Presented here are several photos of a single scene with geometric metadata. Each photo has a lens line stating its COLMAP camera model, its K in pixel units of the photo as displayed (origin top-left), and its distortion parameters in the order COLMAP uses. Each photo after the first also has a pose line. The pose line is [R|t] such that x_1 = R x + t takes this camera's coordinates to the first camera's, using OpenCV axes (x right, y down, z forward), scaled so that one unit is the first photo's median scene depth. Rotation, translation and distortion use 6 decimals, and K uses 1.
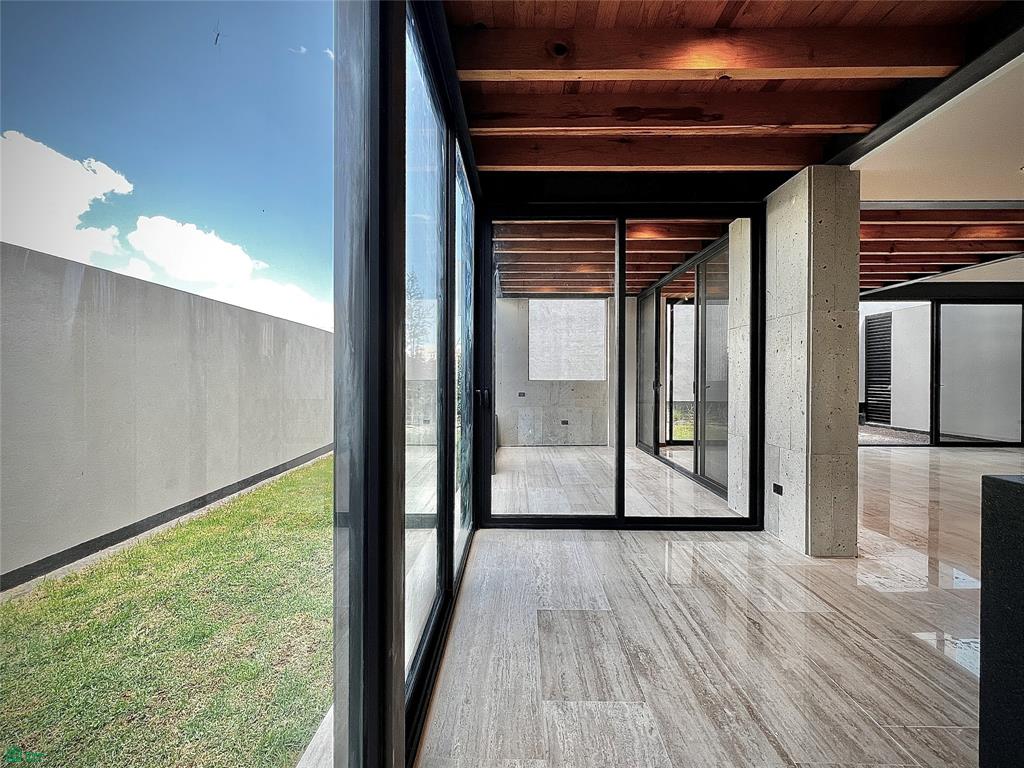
lens RADIAL K [[473.3, 0, 516.4], [0, 473.3, 380.7], [0, 0, 1]] dist [-0.009057, -0.000281]
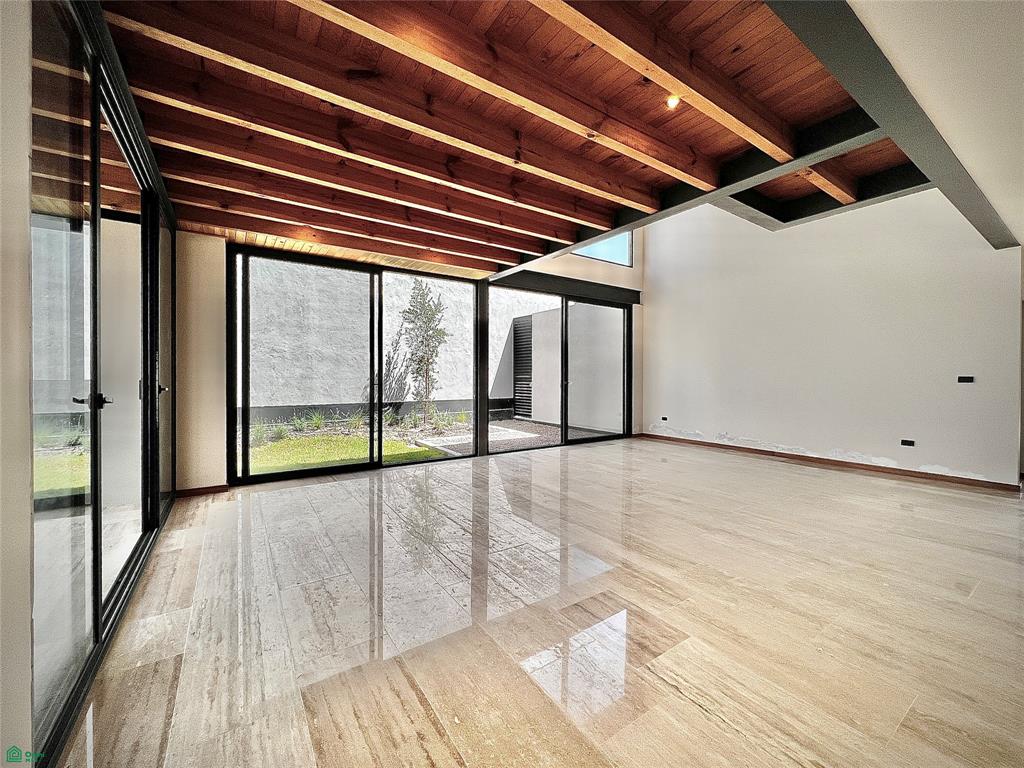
lens RADIAL K [[412.4, 0, 510.0], [0, 412.4, 377.3], [0, 0, 1]] dist [-0.003476, 0.000462]
pose [[0.821141, -0.003500, 0.570714, 0.216507], [0.003294, 0.999994, 0.001393, -0.002876], [-0.570715, 0.000736, 0.821148, 0.253485]]
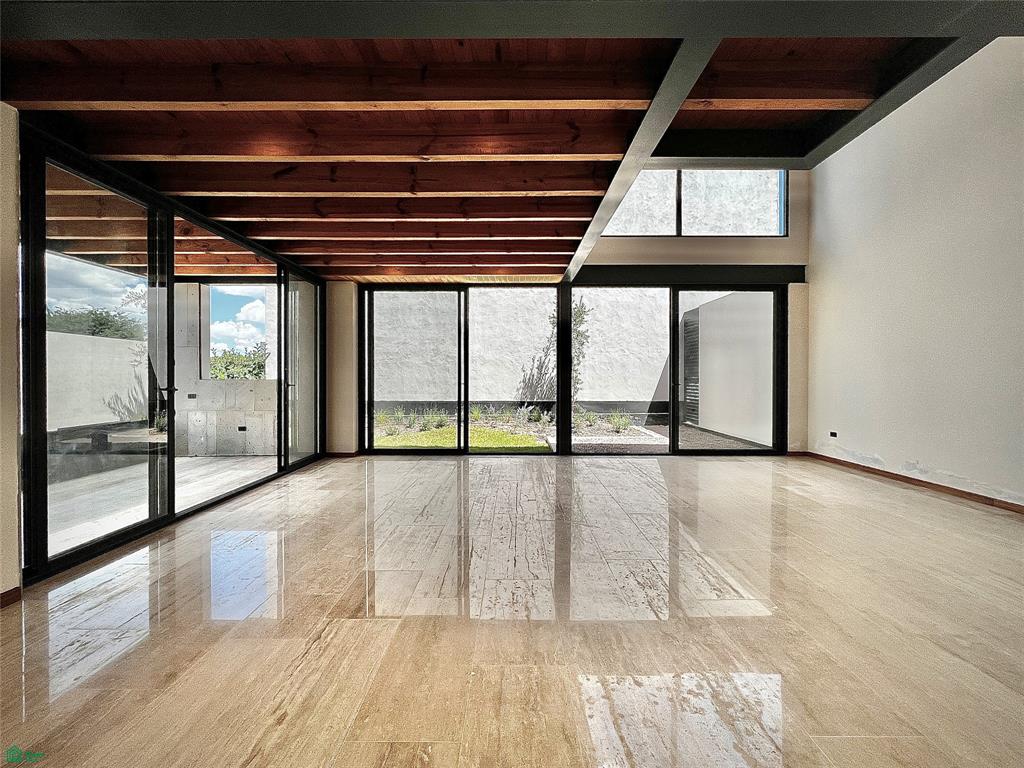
lens RADIAL K [[412.4, 0, 510.3], [0, 412.4, 381.0], [0, 0, 1]] dist [-0.003476, 0.000462]
pose [[0.999986, -0.004284, 0.003045, 0.417127], [0.004265, 0.999972, 0.006089, -0.002330], [-0.003071, -0.006076, 0.999977, 0.169938]]
